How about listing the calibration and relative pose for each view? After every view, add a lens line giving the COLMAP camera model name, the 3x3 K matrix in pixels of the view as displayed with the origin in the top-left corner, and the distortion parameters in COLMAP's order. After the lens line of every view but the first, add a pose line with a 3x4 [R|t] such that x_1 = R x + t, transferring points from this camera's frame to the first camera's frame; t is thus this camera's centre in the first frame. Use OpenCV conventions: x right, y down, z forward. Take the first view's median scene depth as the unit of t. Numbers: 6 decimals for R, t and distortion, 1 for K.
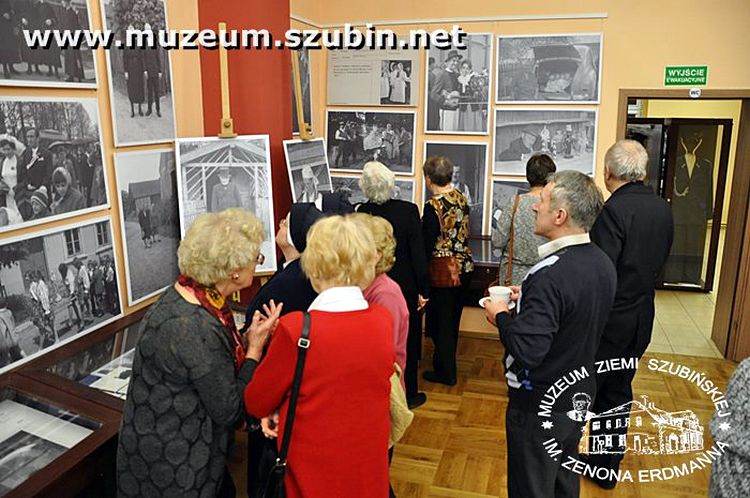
lens RADIAL K [[597.3, 0, 374.4], [0, 597.3, 250.7], [0, 0, 1]] dist [-0.108904, 0.034956]
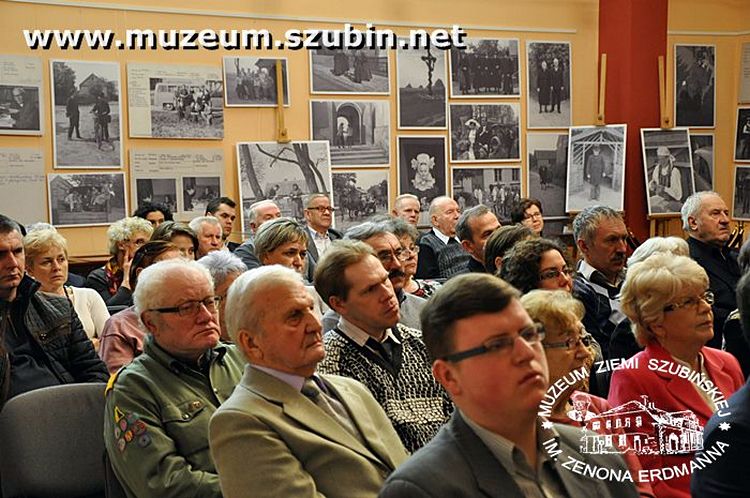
lens RADIAL K [[1645.6, 0, 374.7], [0, 1645.6, 248.5], [0, 0, 1]] dist [0.557968, 0.000000]
pose [[0.781263, 0.036701, -0.623122, 2.337461], [-0.135918, 0.984319, -0.112438, 0.807539], [0.609224, 0.172537, 0.774001, -3.124424]]
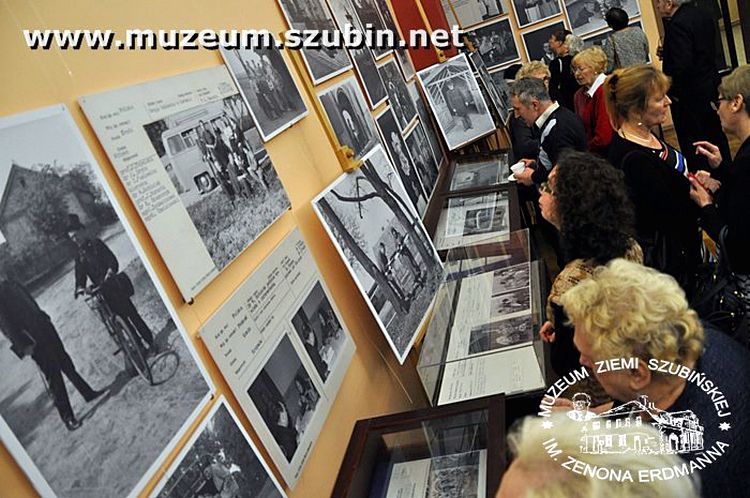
lens RADIAL K [[597.3, 0, 377.3], [0, 597.3, 250.4], [0, 0, 1]] dist [-0.108904, 0.034956]
pose [[0.934971, -0.352041, -0.043554, -0.601586], [0.354501, 0.931674, 0.079453, 0.115022], [0.012608, -0.089726, 0.995887, -0.779552]]
